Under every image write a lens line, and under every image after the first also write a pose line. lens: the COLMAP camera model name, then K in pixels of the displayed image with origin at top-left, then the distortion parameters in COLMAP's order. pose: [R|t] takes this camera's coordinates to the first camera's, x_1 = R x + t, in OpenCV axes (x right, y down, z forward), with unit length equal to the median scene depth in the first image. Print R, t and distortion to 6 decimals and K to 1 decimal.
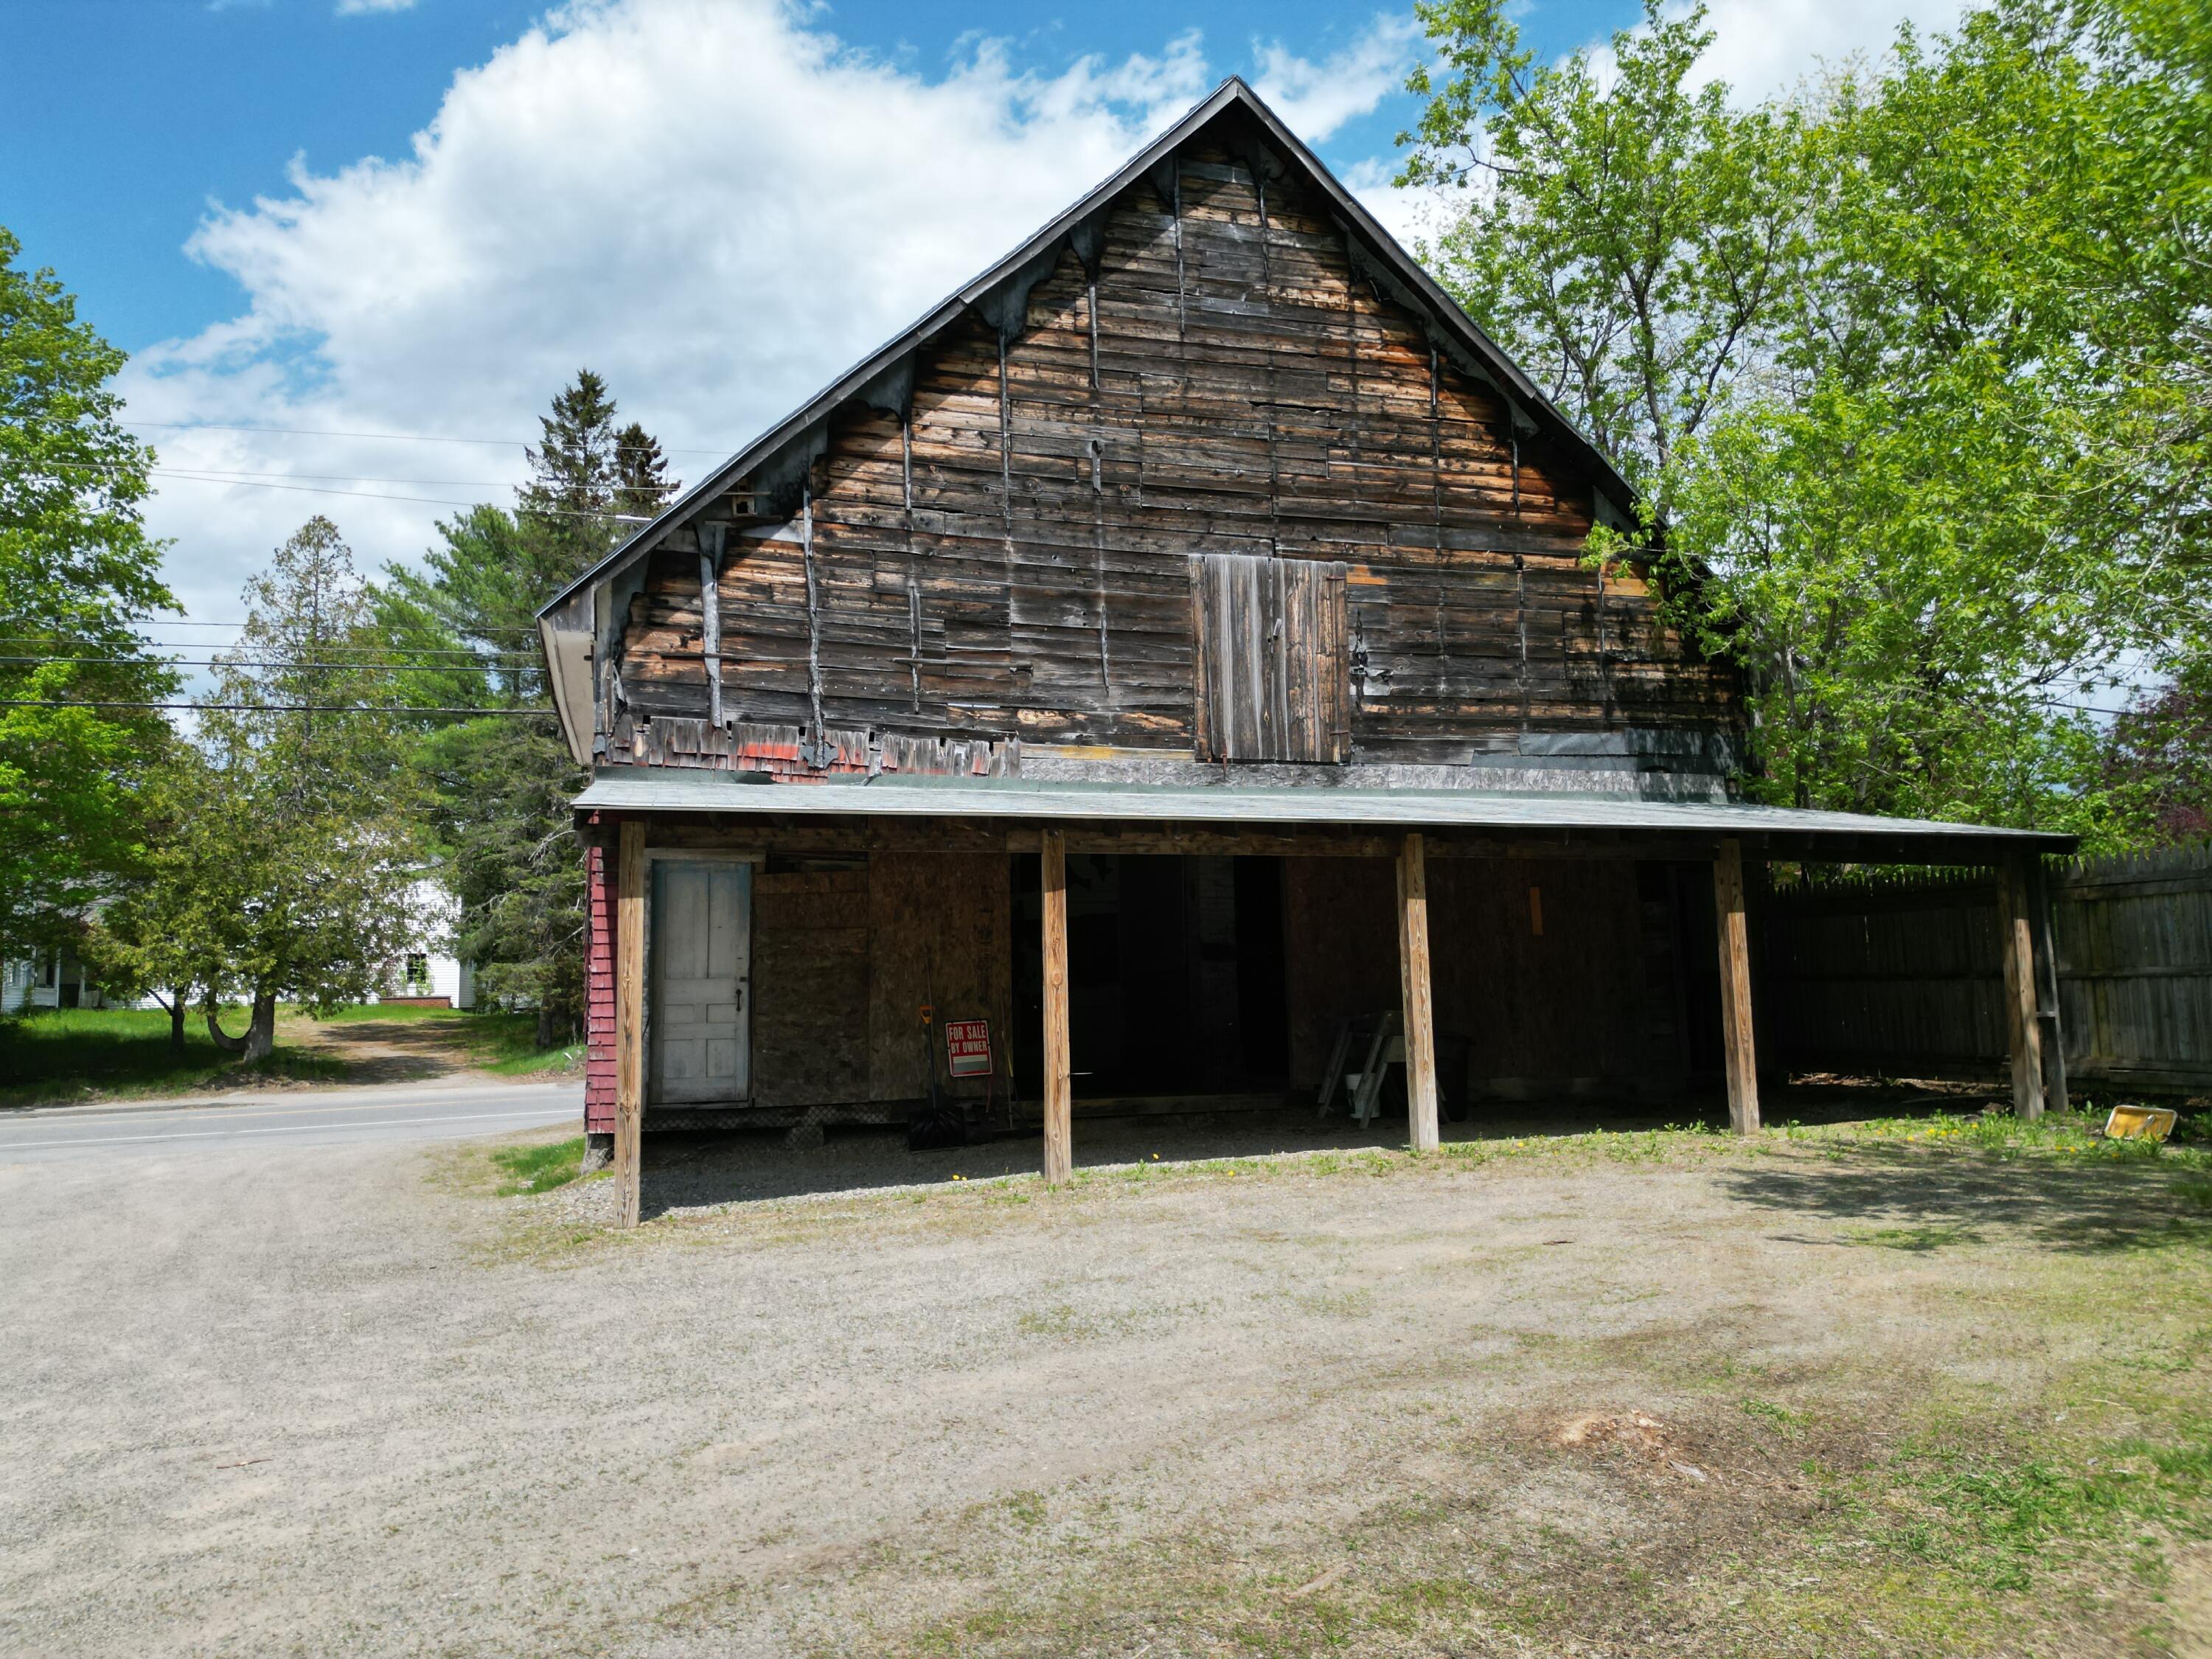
lens RADIAL K [[1522.3, 0, 1106.3], [0, 1522.3, 882.7], [0, 0, 1]] dist [-0.029137, -0.001284]
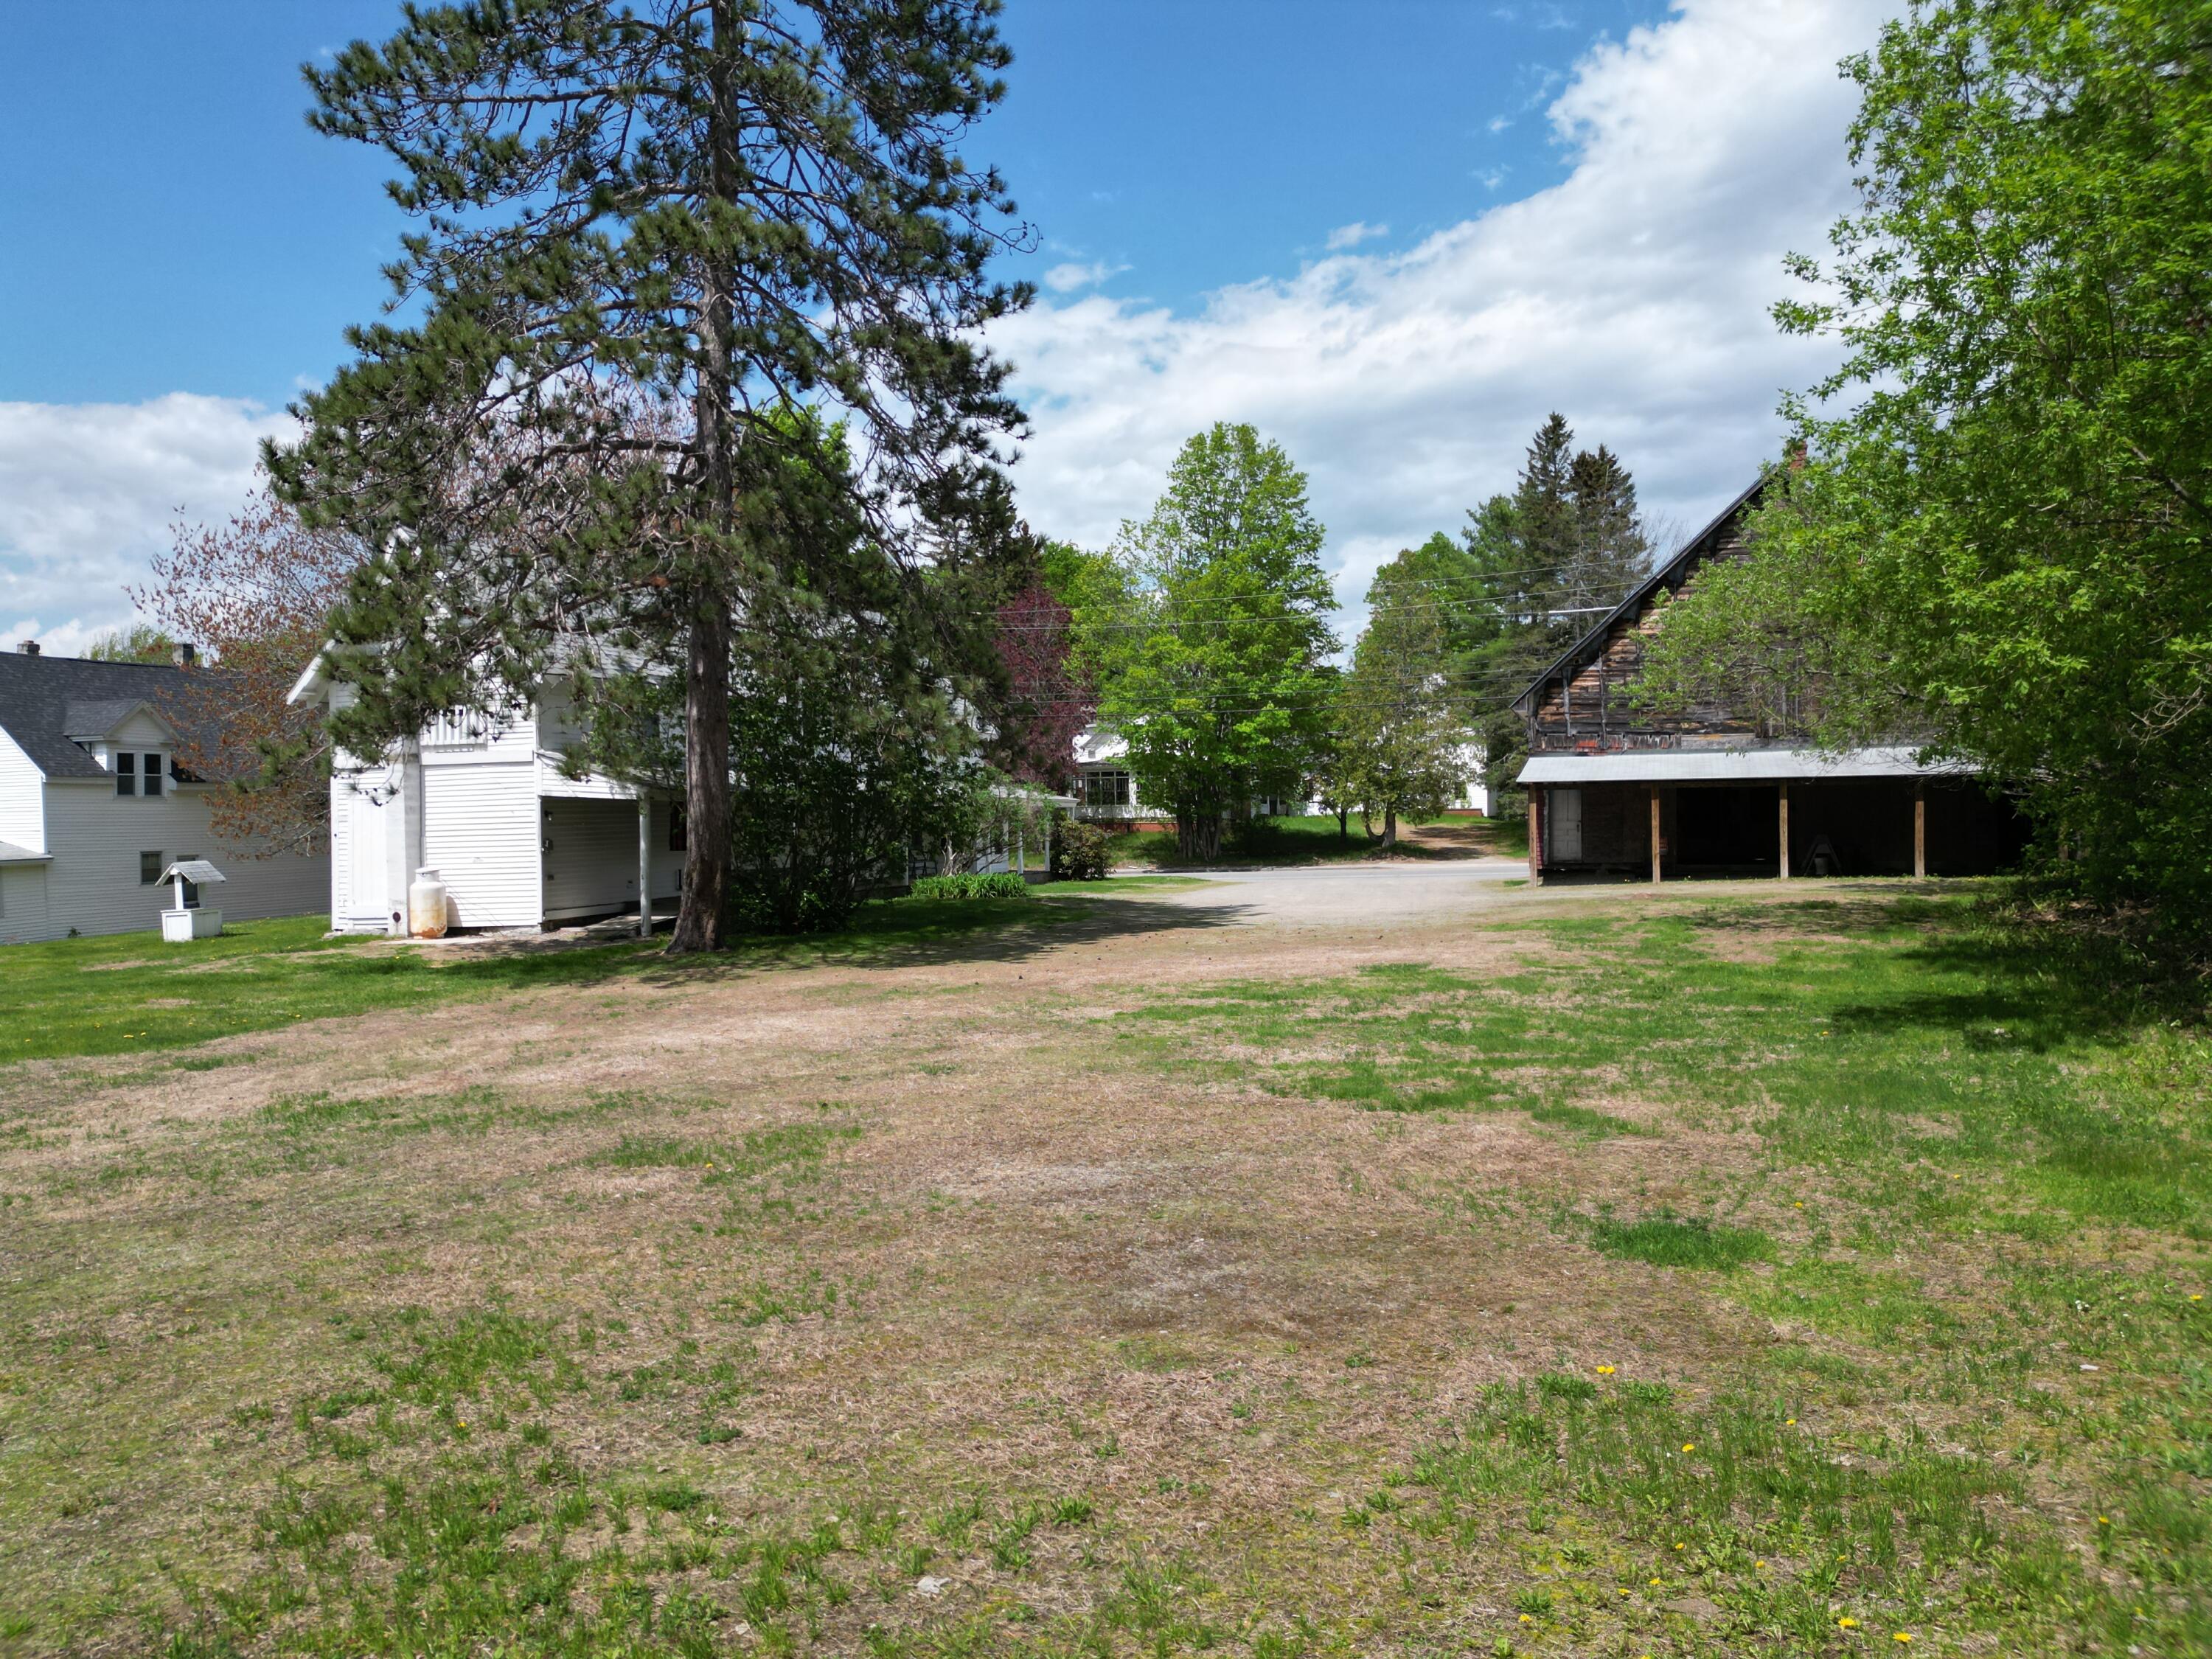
lens RADIAL K [[1599.8, 0, 1109.2], [0, 1599.8, 845.0], [0, 0, 1]] dist [0.012433, 0.000747]
pose [[0.806366, 0.019462, -0.591097, 0.599937], [0.045030, 0.994537, 0.094174, -0.155108], [0.589700, -0.102555, 0.801084, -1.417222]]
